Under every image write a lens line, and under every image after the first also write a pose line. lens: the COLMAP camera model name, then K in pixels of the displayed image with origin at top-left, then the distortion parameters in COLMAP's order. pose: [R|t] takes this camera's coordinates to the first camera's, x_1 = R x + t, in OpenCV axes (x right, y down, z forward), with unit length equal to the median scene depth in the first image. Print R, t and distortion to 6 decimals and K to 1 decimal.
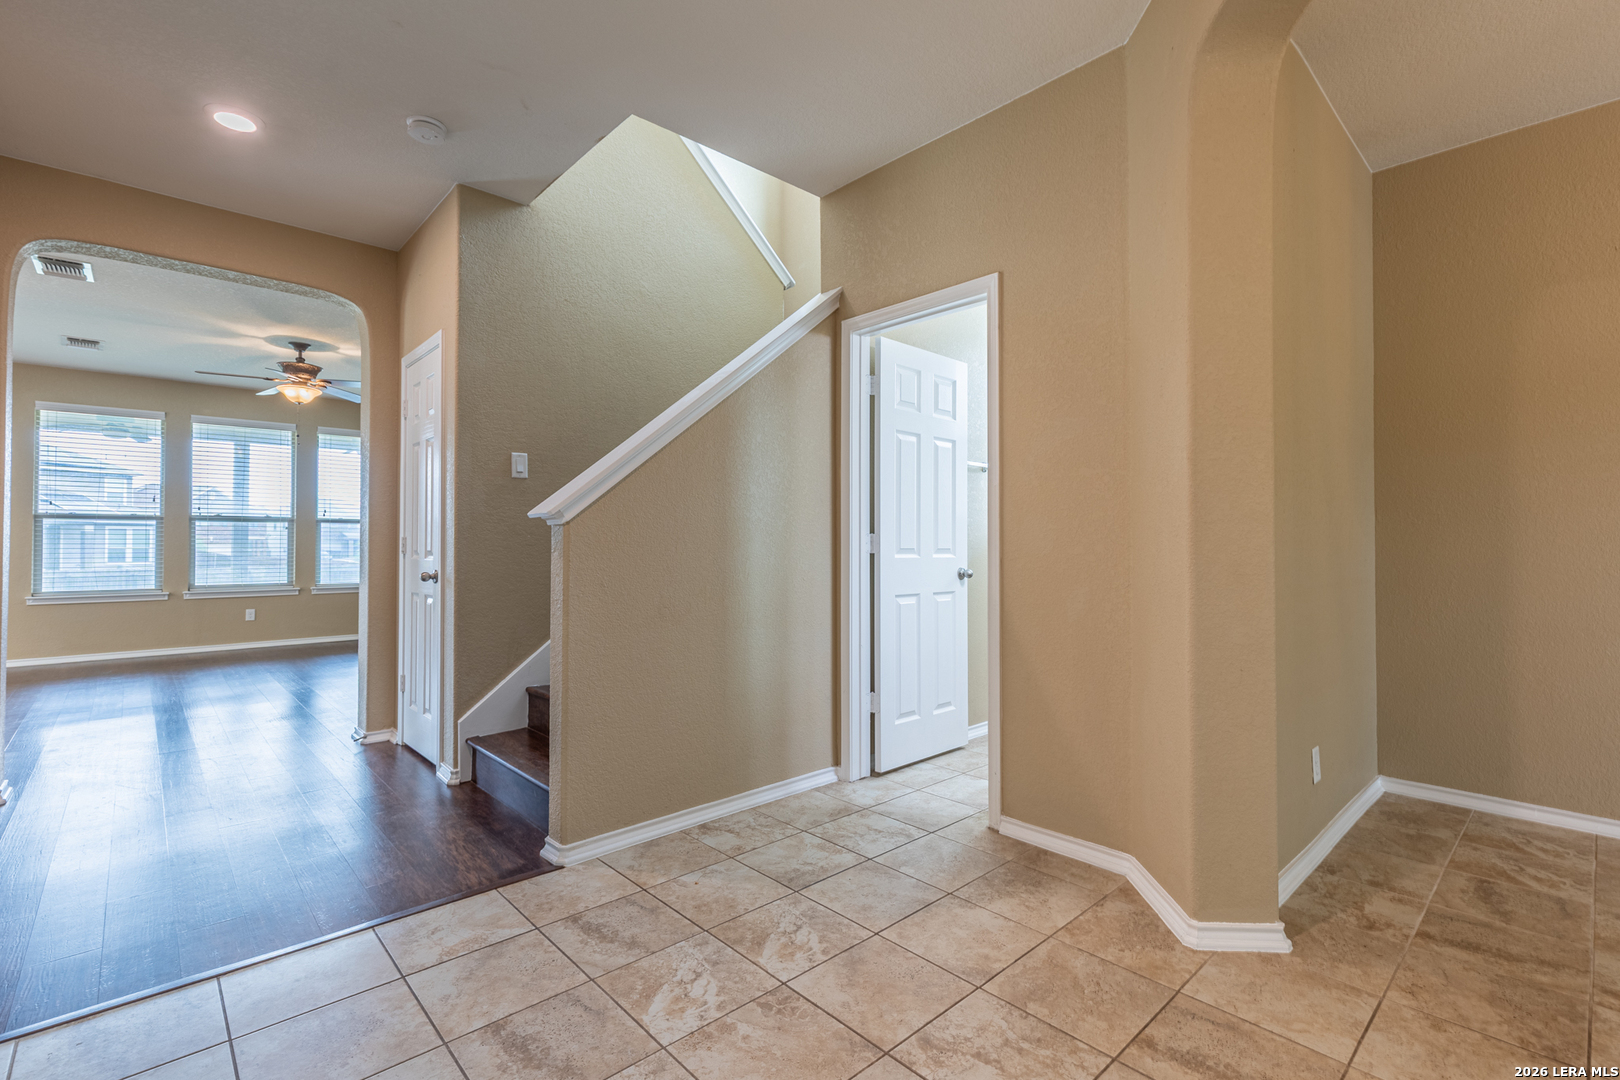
lens RADIAL K [[730.0, 0, 800.7], [0, 730.0, 536.7], [0, 0, 1]] dist [0.008263, -0.000299]
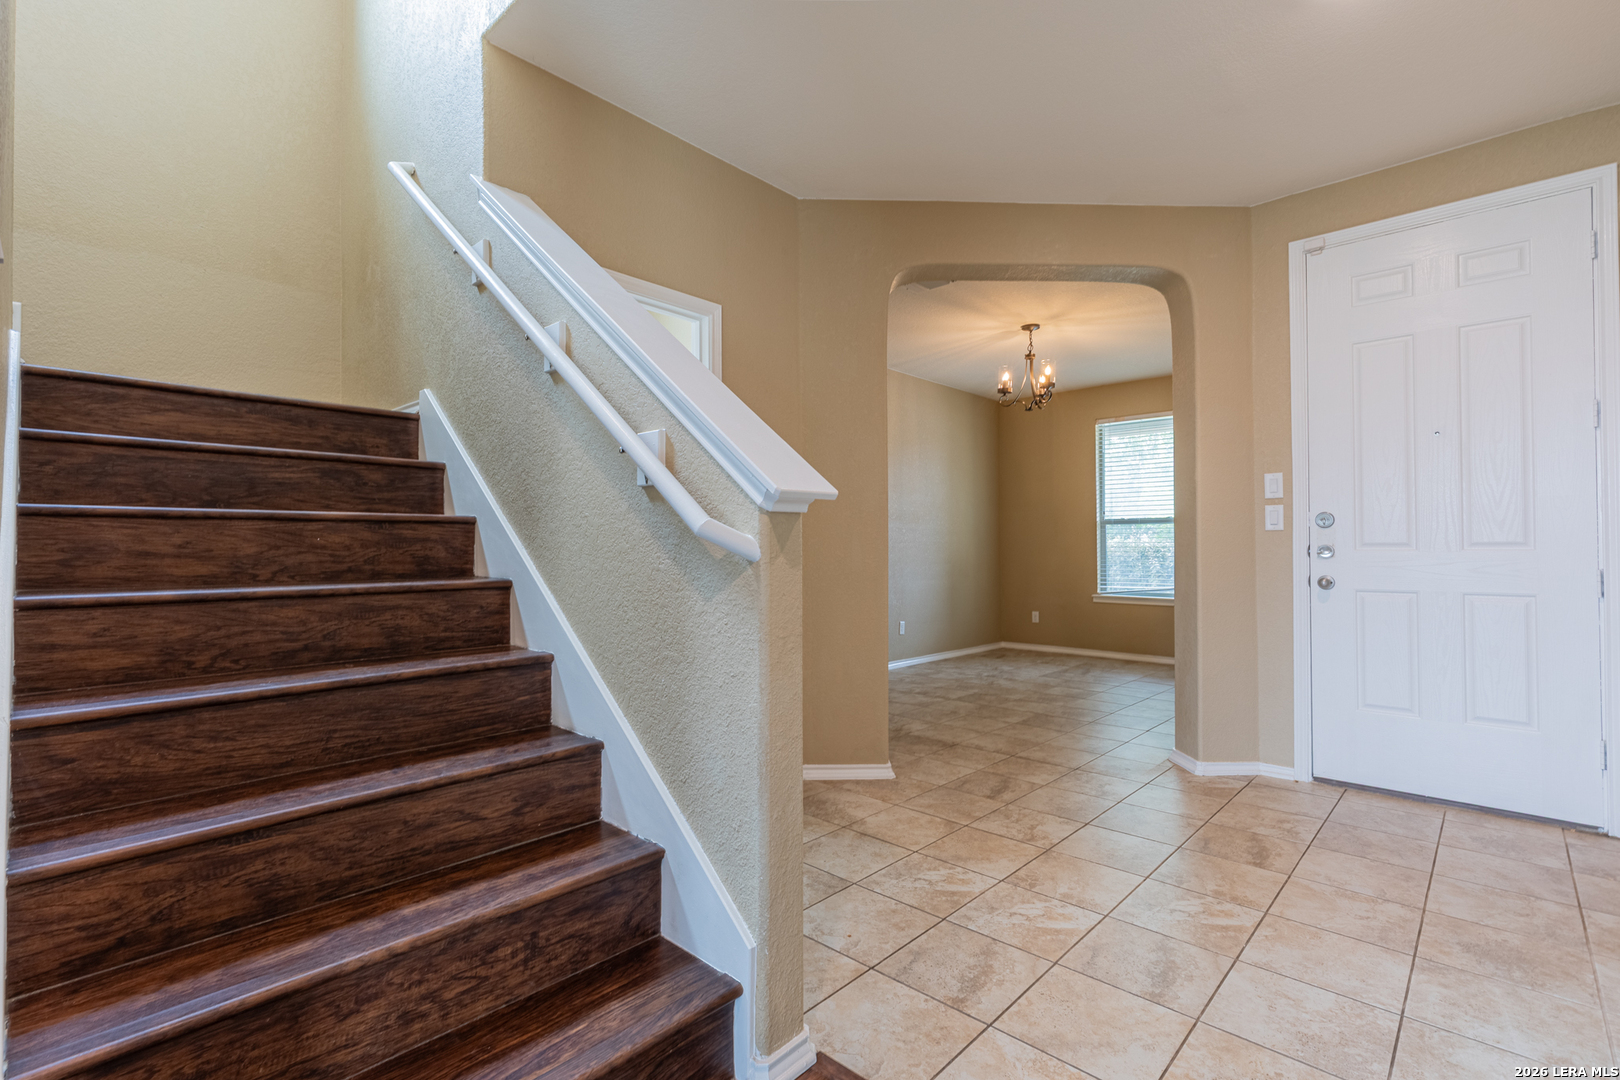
lens RADIAL K [[730.0, 0, 821.6], [0, 730.0, 546.4], [0, 0, 1]] dist [0.008263, -0.000299]
pose [[-0.092467, 0.007578, 0.995687, -1.349864], [-0.022450, 0.999701, -0.009693, 0.021680], [-0.995463, -0.023249, -0.092269, 1.491209]]
